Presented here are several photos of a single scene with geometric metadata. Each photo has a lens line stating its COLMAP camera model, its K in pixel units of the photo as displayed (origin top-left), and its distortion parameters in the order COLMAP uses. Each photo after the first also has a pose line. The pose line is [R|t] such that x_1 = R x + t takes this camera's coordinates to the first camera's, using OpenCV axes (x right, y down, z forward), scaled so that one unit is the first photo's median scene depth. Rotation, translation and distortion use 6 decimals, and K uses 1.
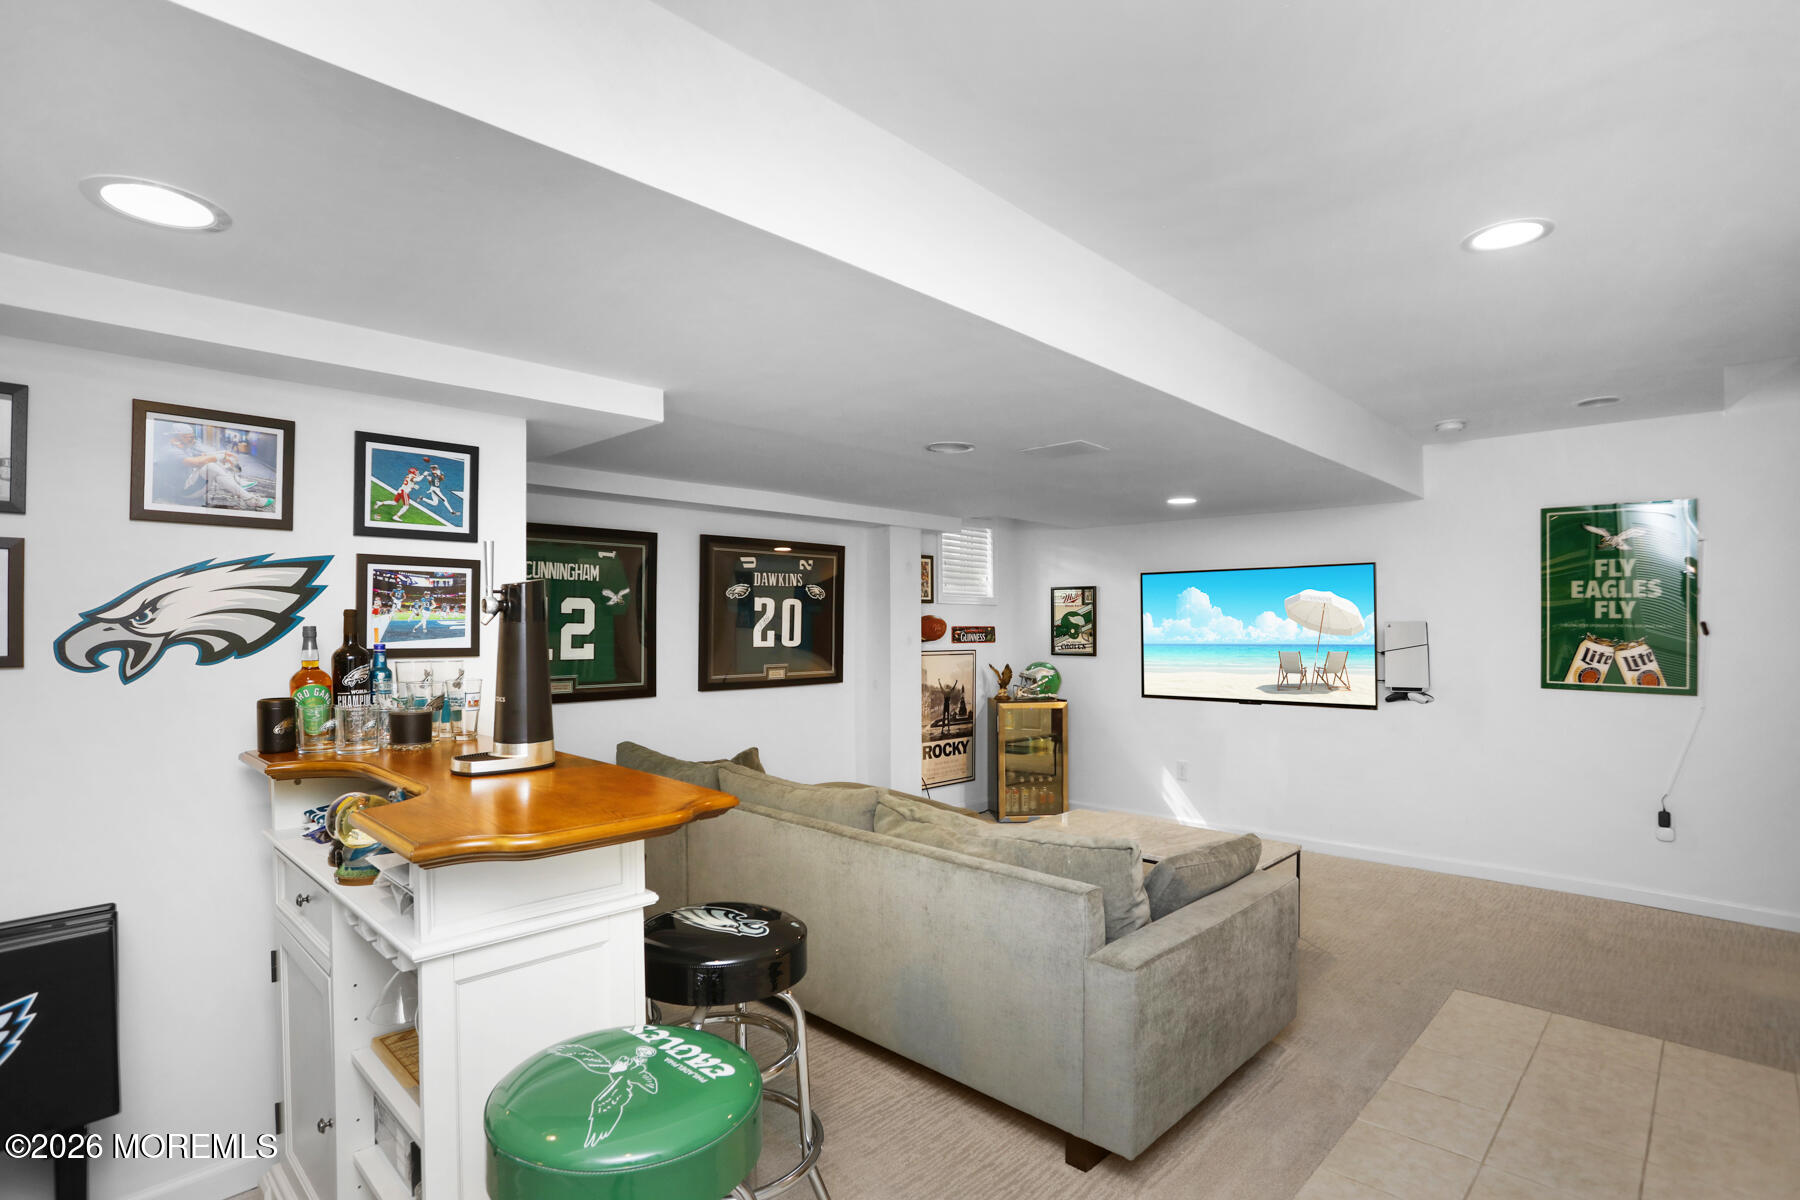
lens RADIAL K [[900.3, 0, 888.7], [0, 900.3, 600.3], [0, 0, 1]] dist [-0.025434, 0.000587]
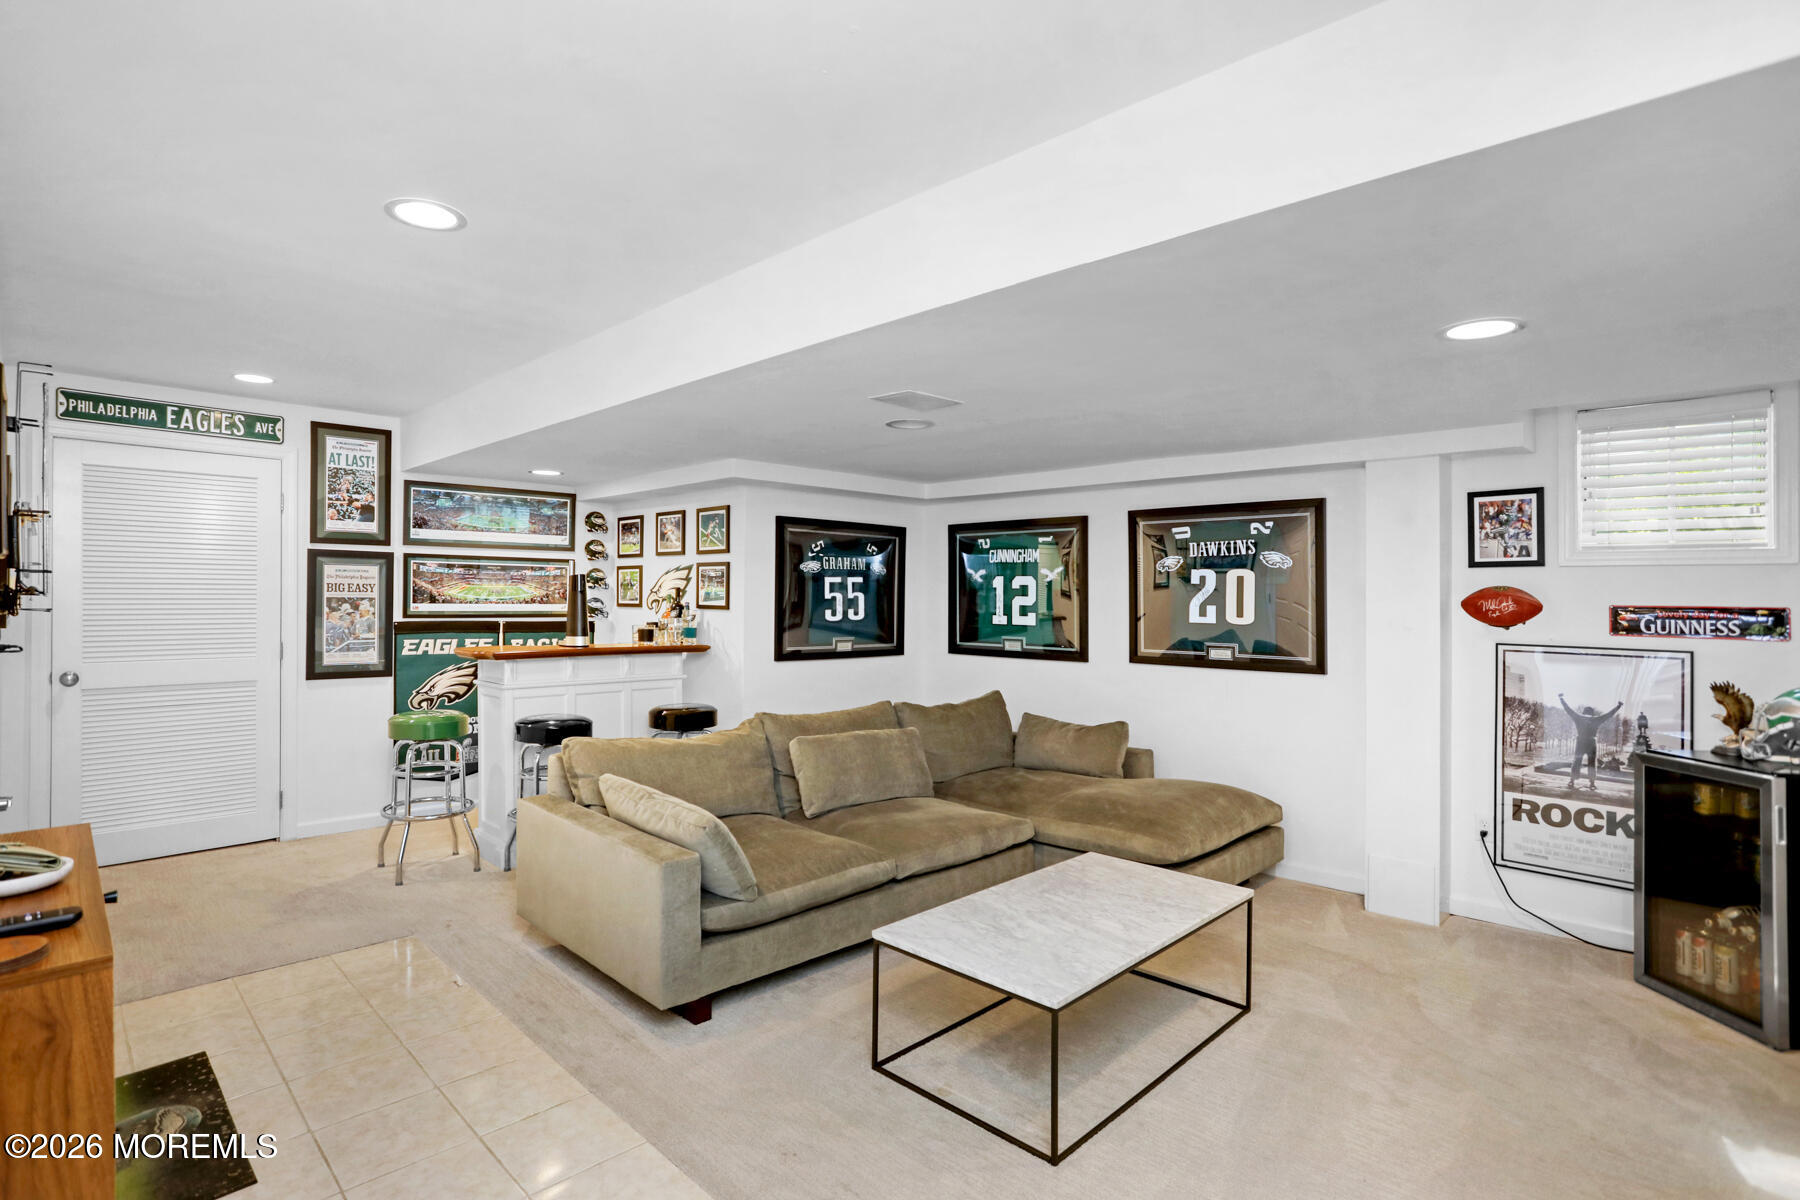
lens RADIAL K [[900.3, 0, 888.7], [0, 900.3, 600.3], [0, 0, 1]] dist [-0.025434, 0.000587]
pose [[-0.004806, 0.001921, -0.999987, 0.909230], [0.016163, 0.999868, 0.001843, 0.025451], [0.999858, -0.016153, -0.004837, 0.803508]]
